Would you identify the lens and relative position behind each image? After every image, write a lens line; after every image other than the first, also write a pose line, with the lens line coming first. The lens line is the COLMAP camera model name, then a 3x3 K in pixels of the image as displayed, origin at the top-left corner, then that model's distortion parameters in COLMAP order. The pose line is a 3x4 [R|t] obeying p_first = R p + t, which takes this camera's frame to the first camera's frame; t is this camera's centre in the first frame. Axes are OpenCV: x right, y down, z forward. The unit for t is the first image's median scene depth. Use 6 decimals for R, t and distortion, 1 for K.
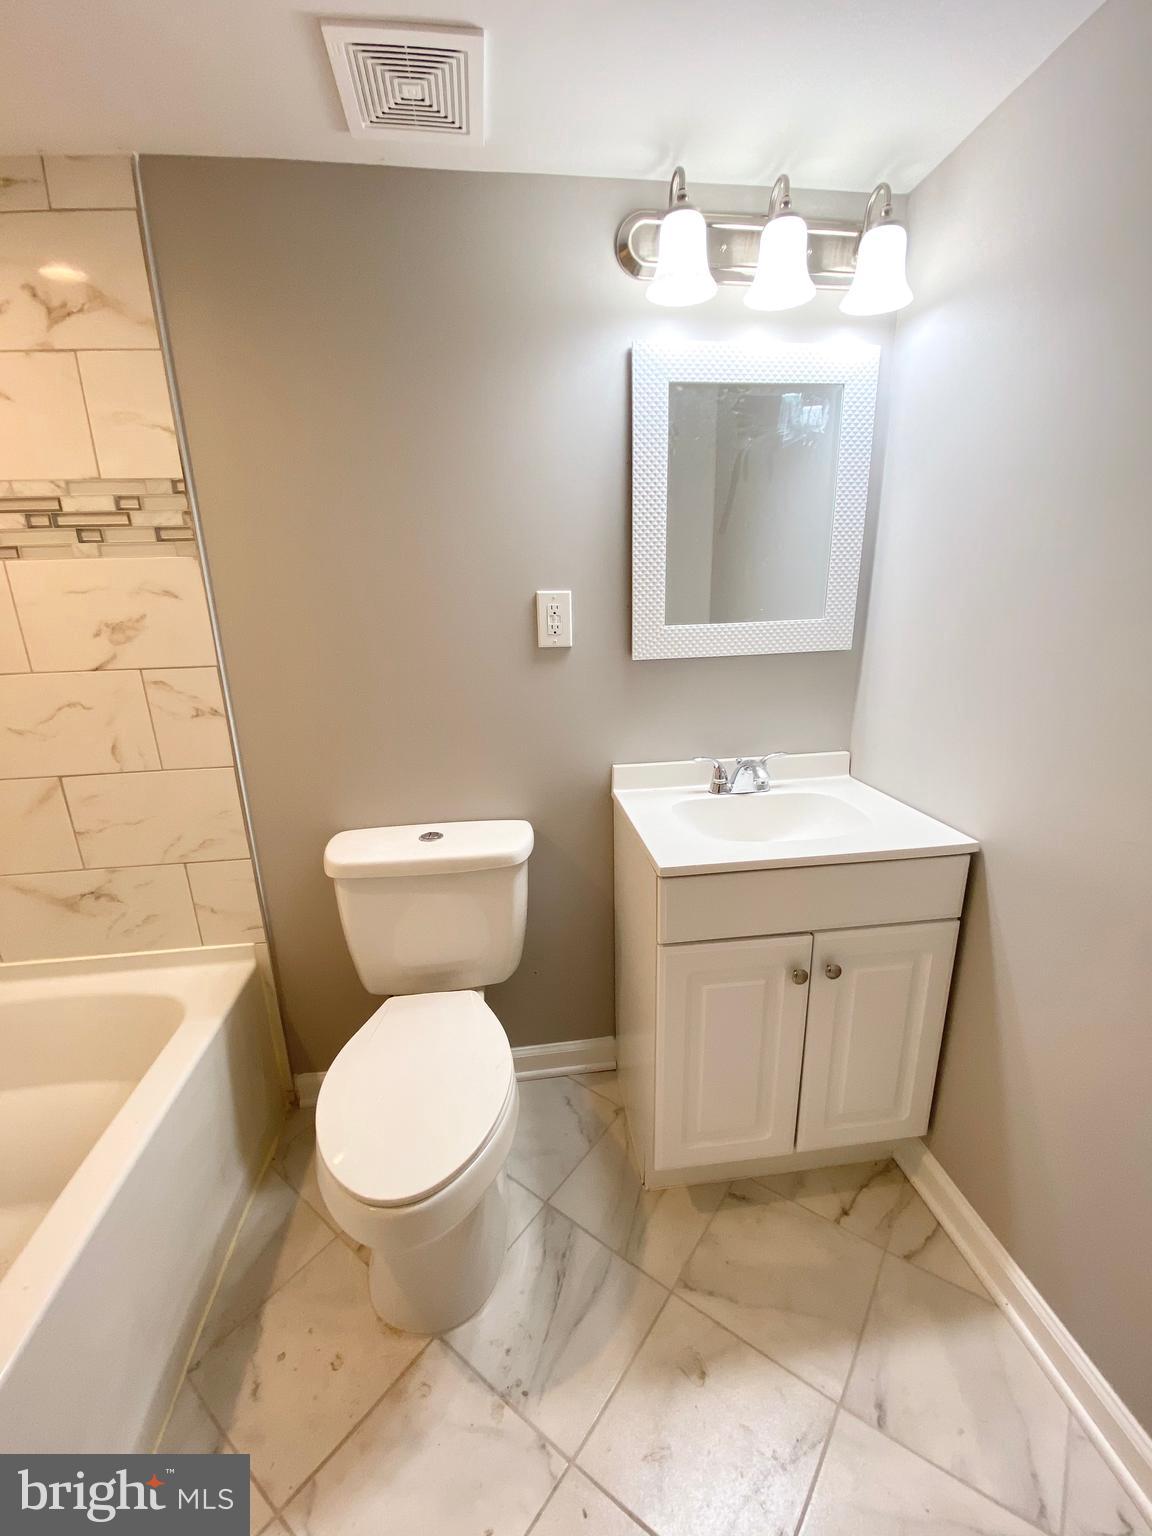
lens RADIAL K [[617.1, 0, 576.0], [0, 617.1, 768.0], [0, 0, 1]] dist [0.021044, -0.021443]
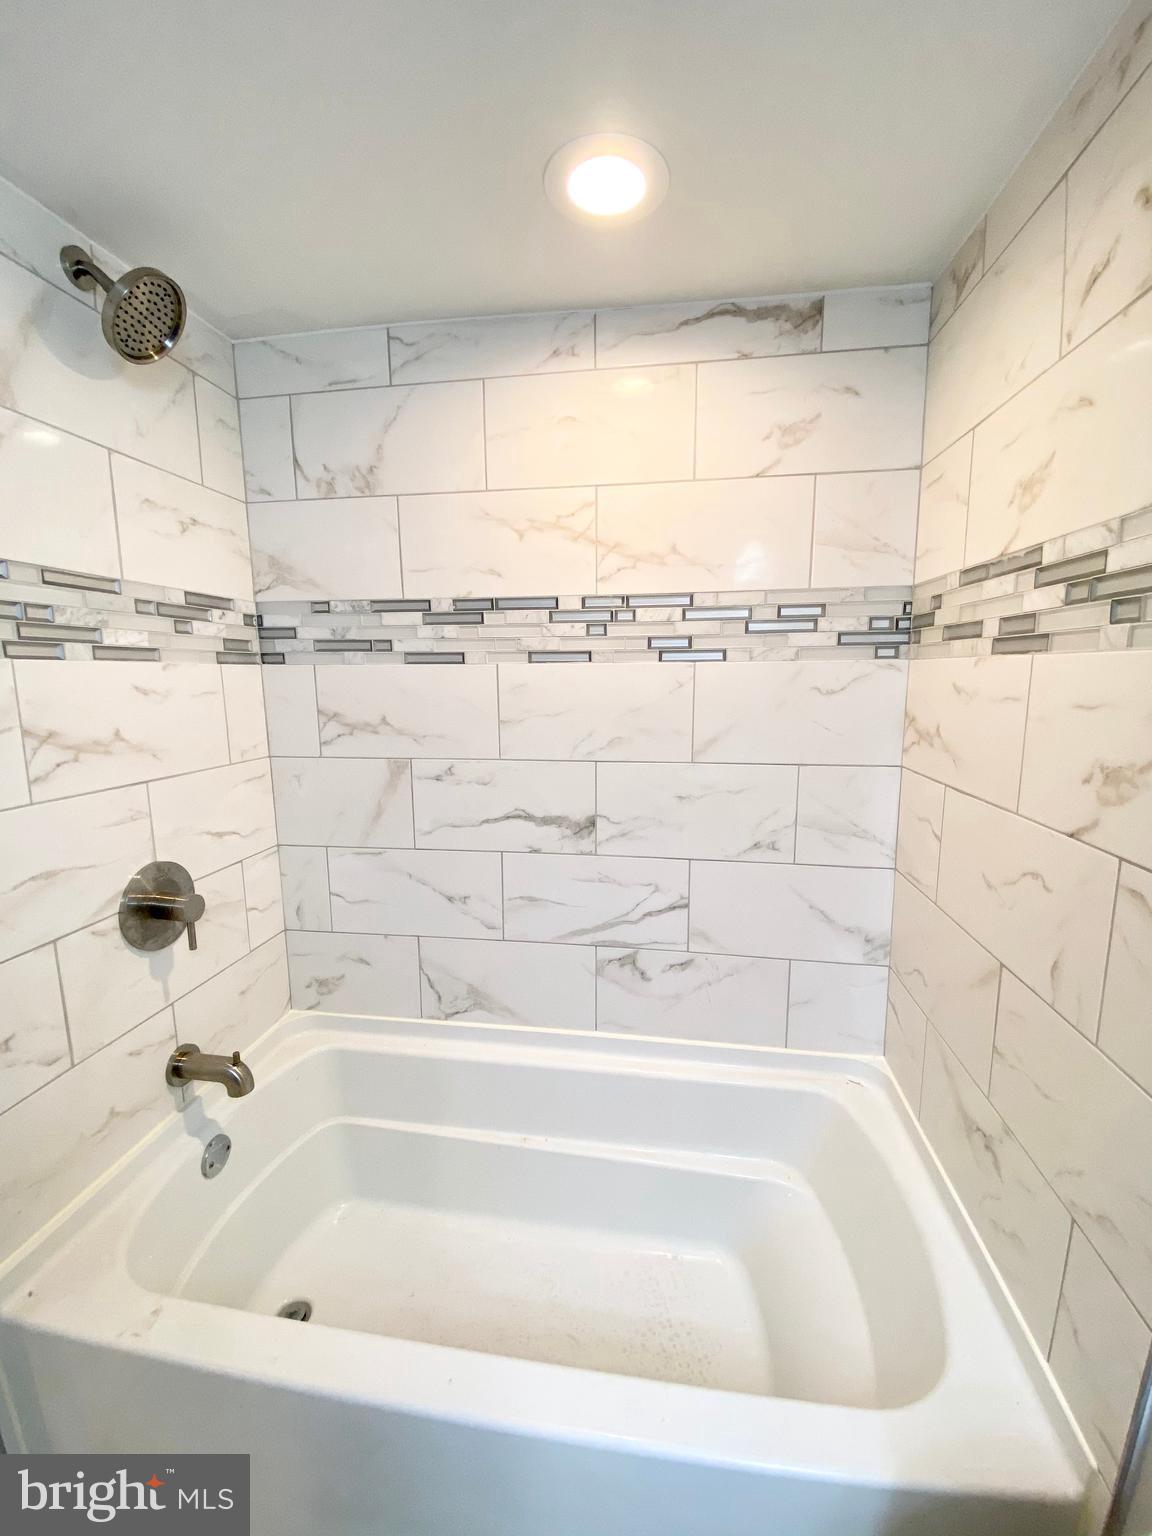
lens RADIAL K [[617.1, 0, 576.0], [0, 617.1, 768.0], [0, 0, 1]] dist [0.021044, -0.021443]
pose [[-0.277657, 0.173309, -0.944918, -0.107488], [-0.254298, 0.935248, 0.246259, -0.246405], [0.926412, 0.308667, -0.215606, 0.684403]]
